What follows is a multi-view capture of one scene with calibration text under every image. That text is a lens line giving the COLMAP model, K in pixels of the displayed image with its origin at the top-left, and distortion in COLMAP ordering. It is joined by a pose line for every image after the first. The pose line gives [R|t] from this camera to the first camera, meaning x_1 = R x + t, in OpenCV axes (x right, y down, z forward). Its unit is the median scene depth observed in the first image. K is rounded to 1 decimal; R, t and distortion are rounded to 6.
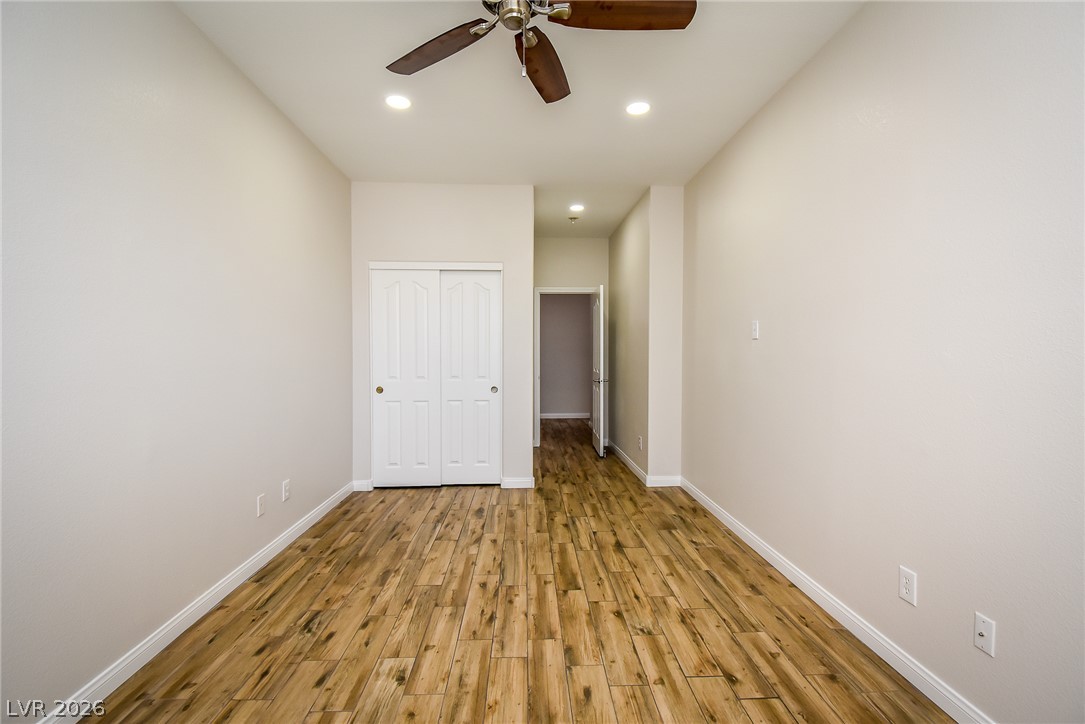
lens RADIAL K [[479.6, 0, 542.1], [0, 479.6, 358.1], [0, 0, 1]] dist [0.016819, -0.015976]
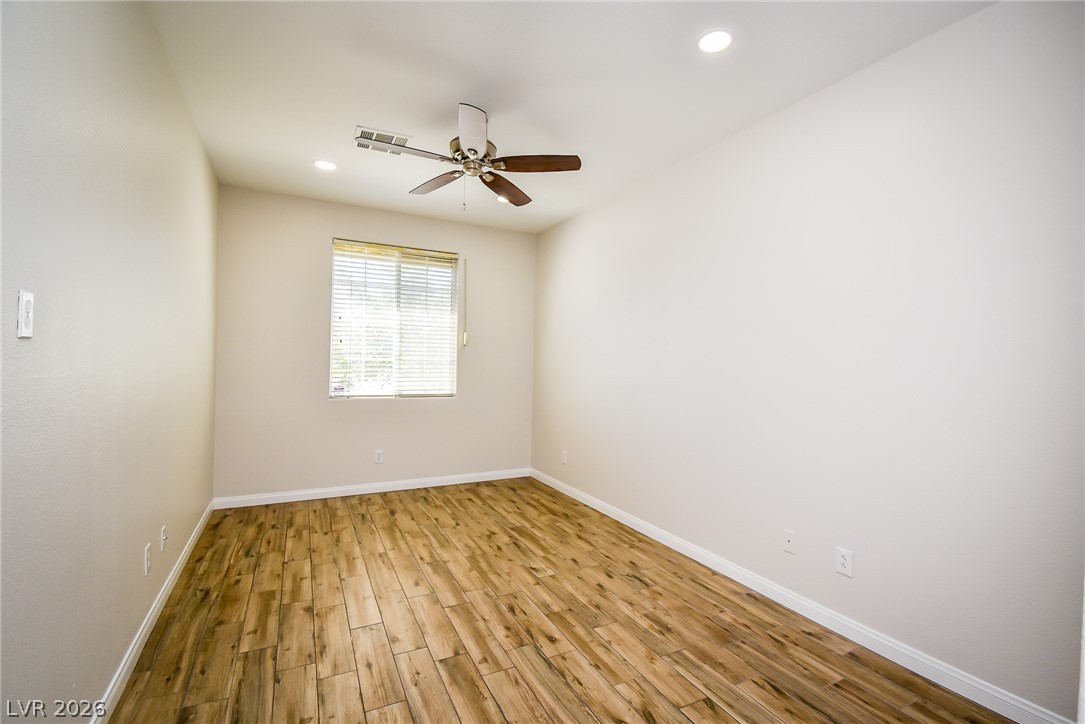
lens RADIAL K [[479.6, 0, 545.5], [0, 479.6, 360.6], [0, 0, 1]] dist [0.016819, -0.015976]
pose [[-0.907368, -0.024067, -0.419647, 0.288542], [-0.030483, 0.999498, 0.008588, -0.046539], [0.419229, 0.020585, -0.907647, 1.913530]]
